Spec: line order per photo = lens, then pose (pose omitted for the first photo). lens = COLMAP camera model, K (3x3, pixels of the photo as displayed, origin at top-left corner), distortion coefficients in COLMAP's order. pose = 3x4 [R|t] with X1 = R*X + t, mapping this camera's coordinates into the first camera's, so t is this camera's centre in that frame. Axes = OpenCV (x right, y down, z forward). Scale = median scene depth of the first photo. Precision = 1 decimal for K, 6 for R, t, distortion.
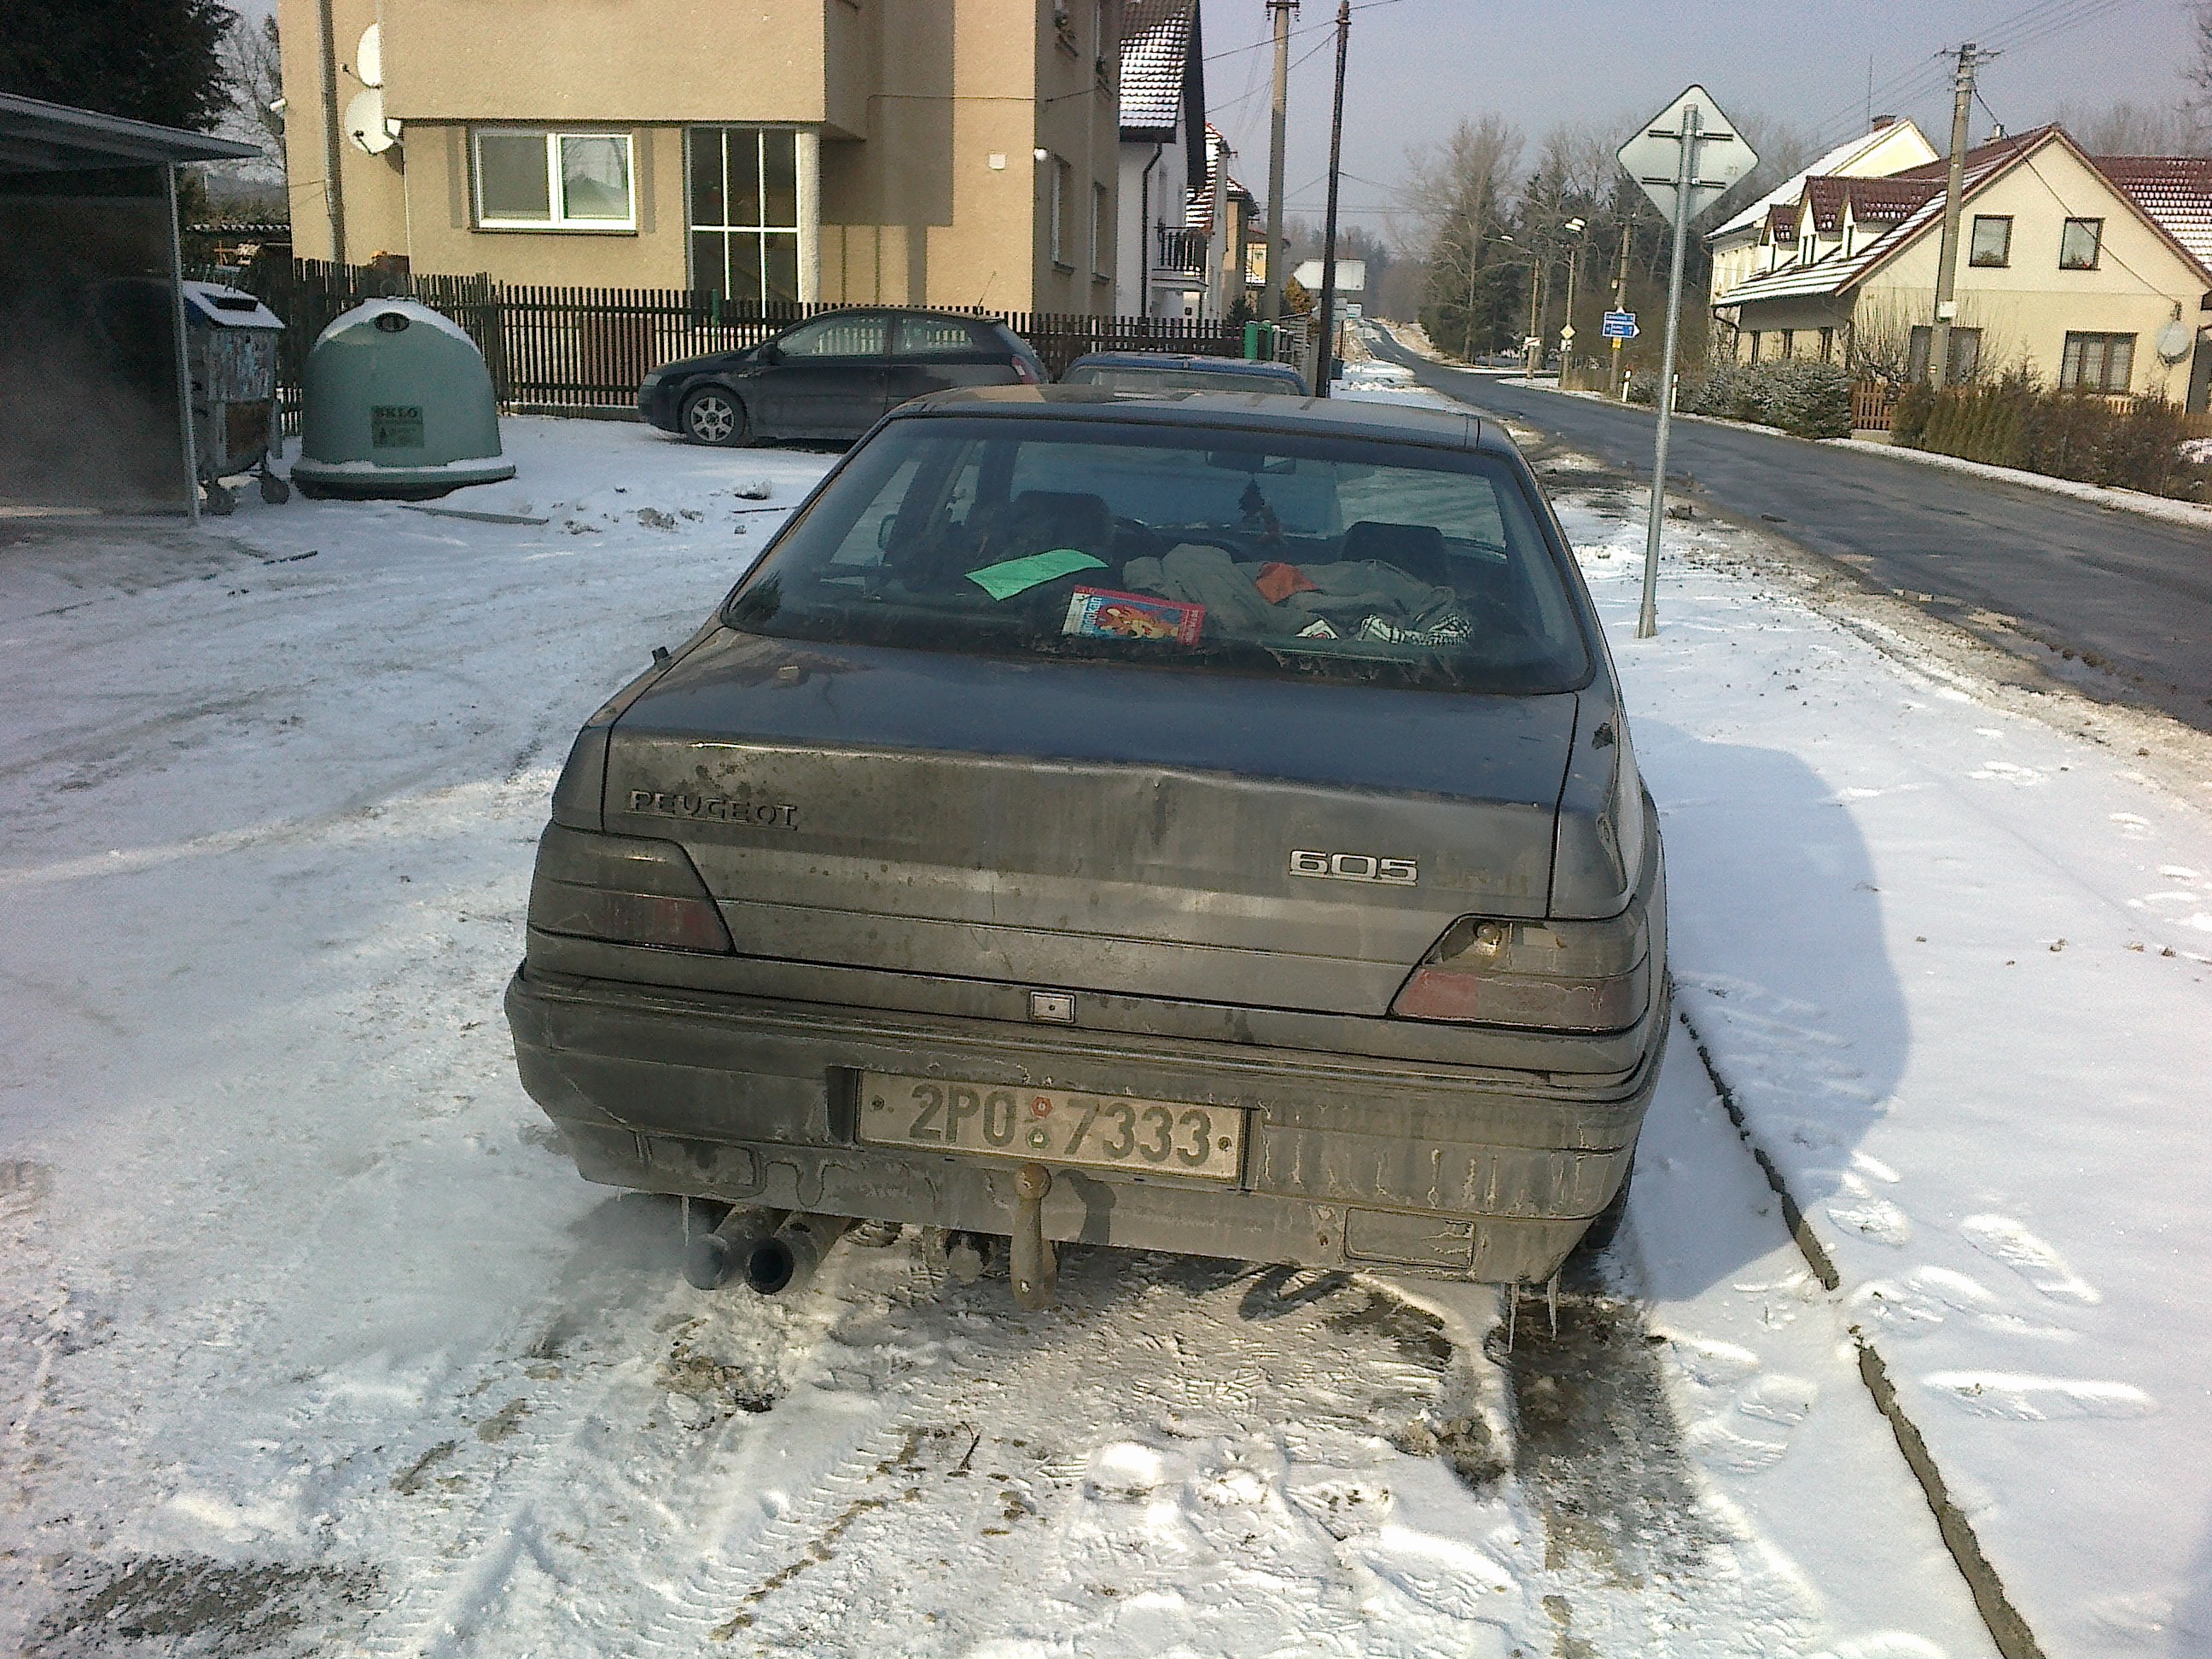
lens RADIAL K [[1956.3, 0, 1123.4], [0, 1956.3, 829.7], [0, 0, 1]] dist [0.047883, -0.105240]
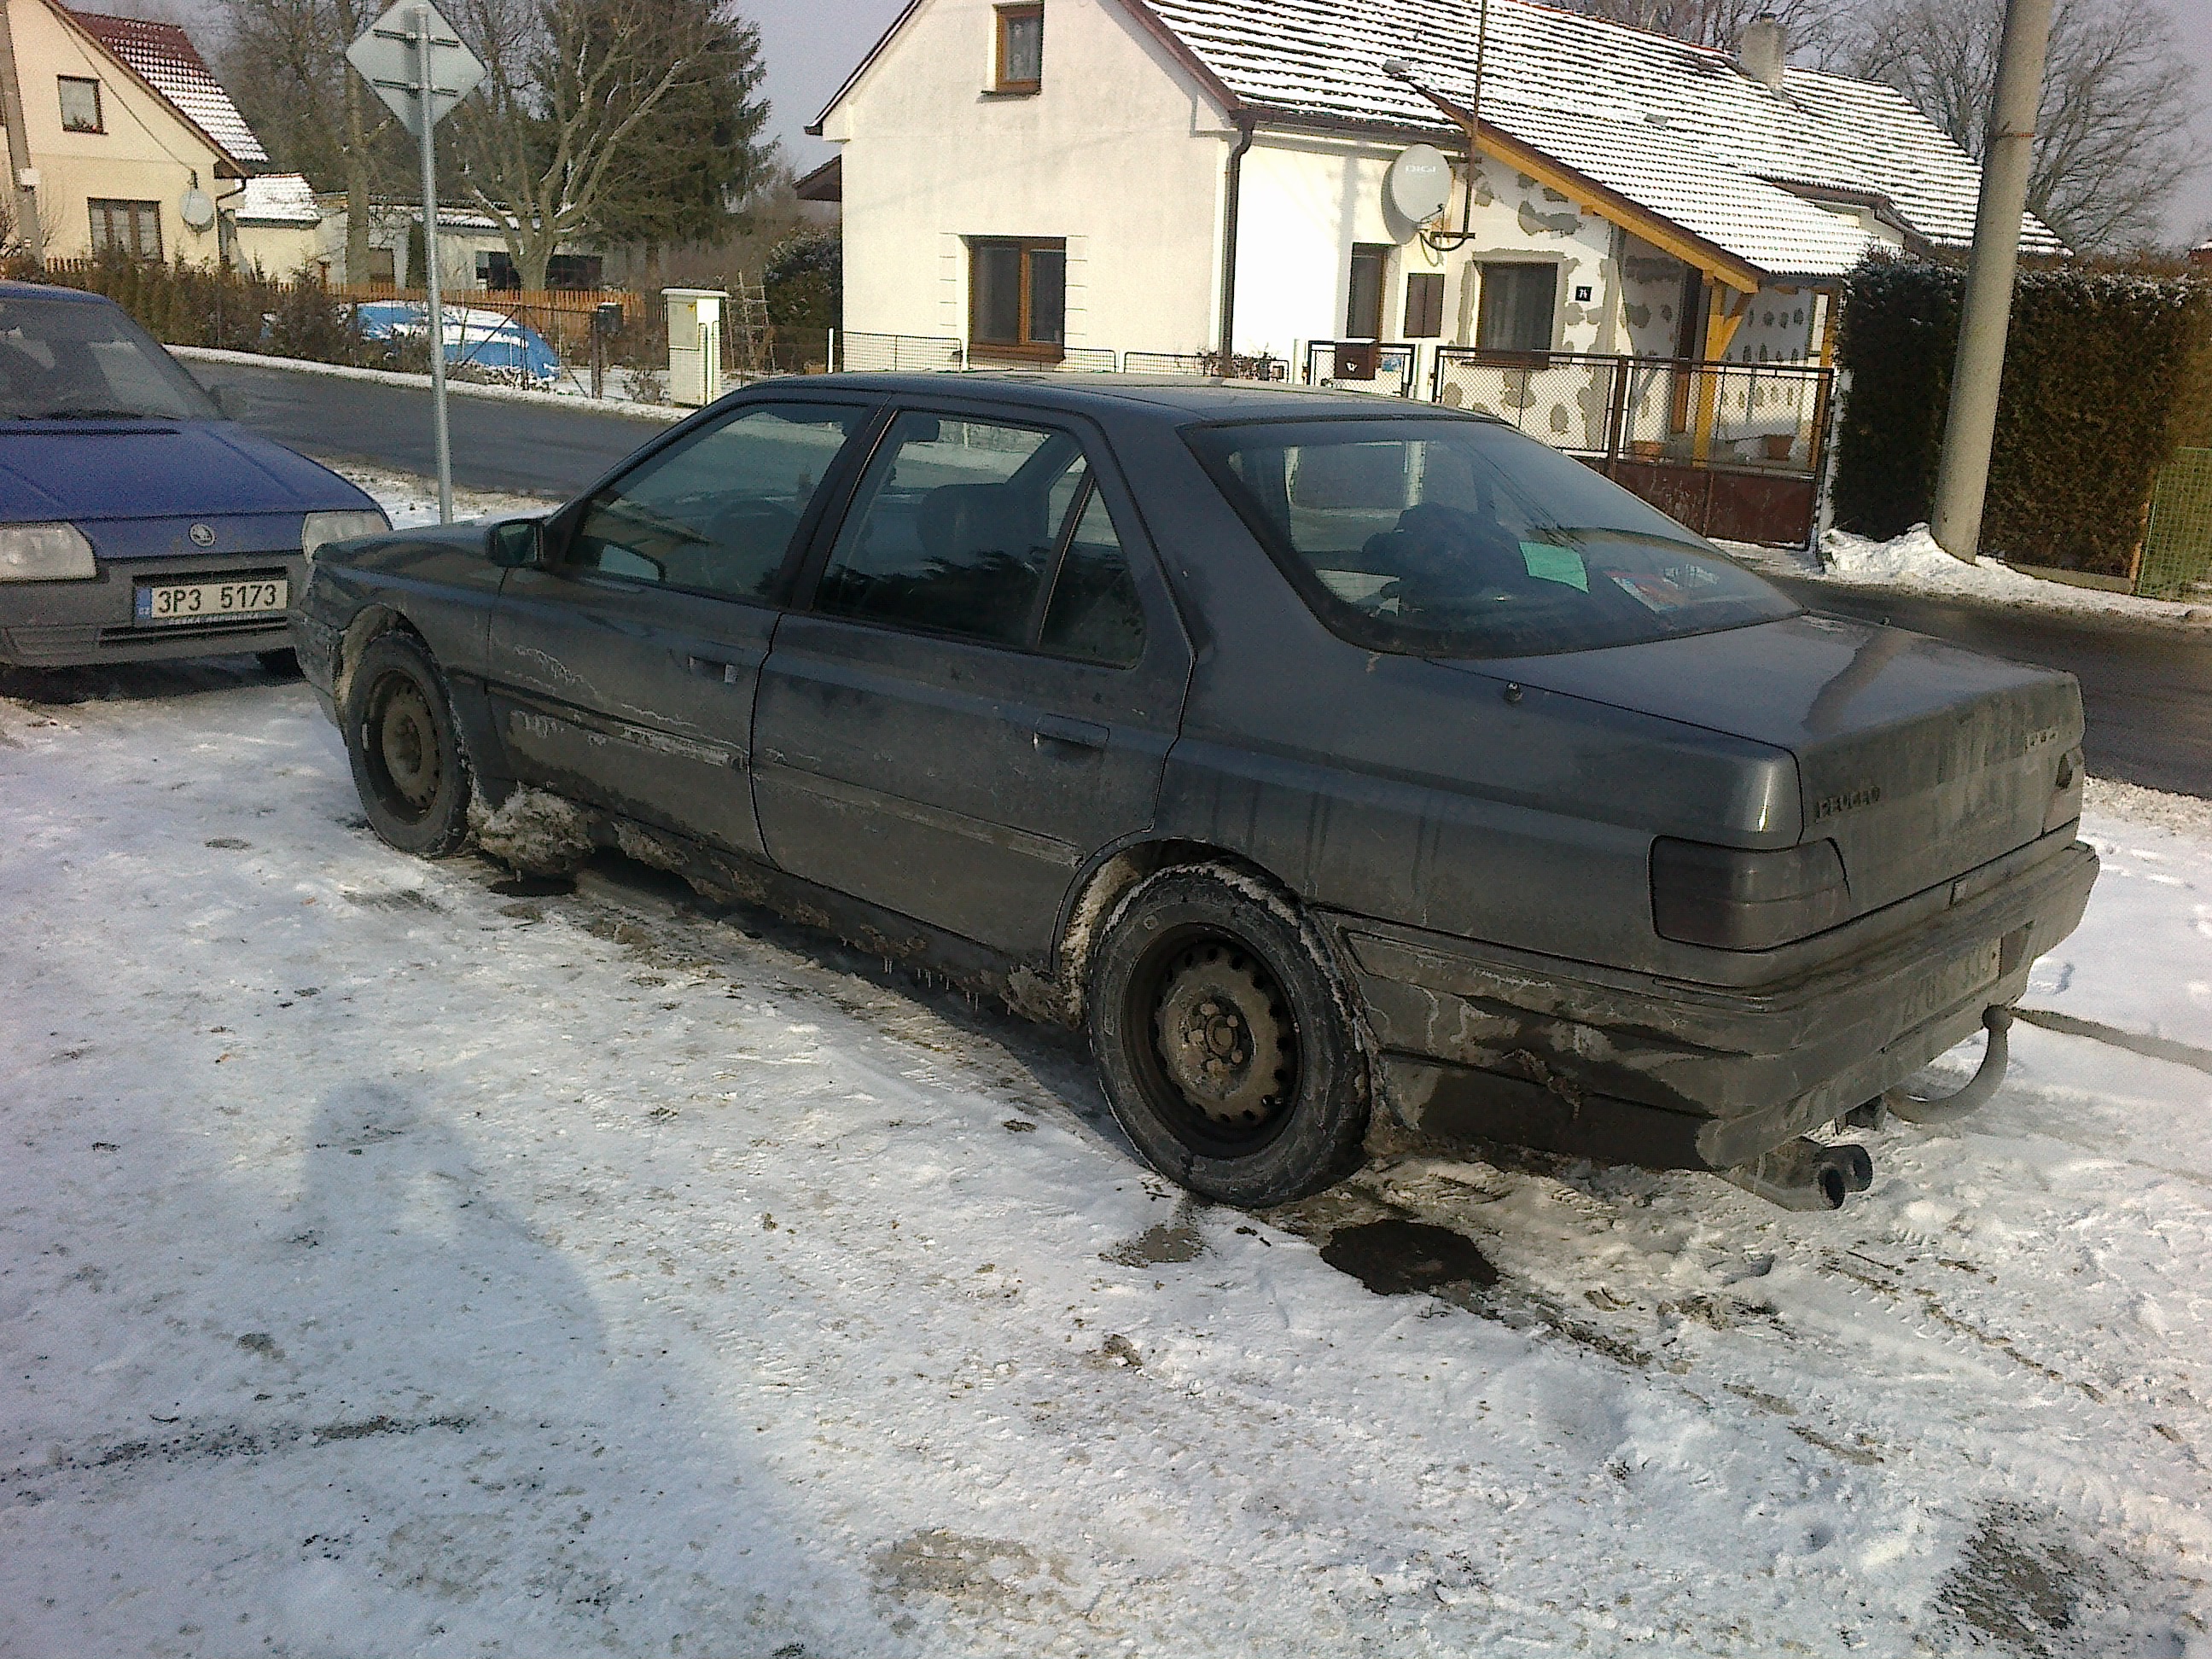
lens RADIAL K [[1956.3, 0, 1123.4], [0, 1956.3, 829.7], [0, 0, 1]] dist [0.047883, -0.105240]
pose [[0.571365, -0.228662, 0.788197, -0.234470], [0.174834, 0.972269, 0.155325, -0.043011], [-0.801857, 0.049057, 0.595499, 0.110748]]
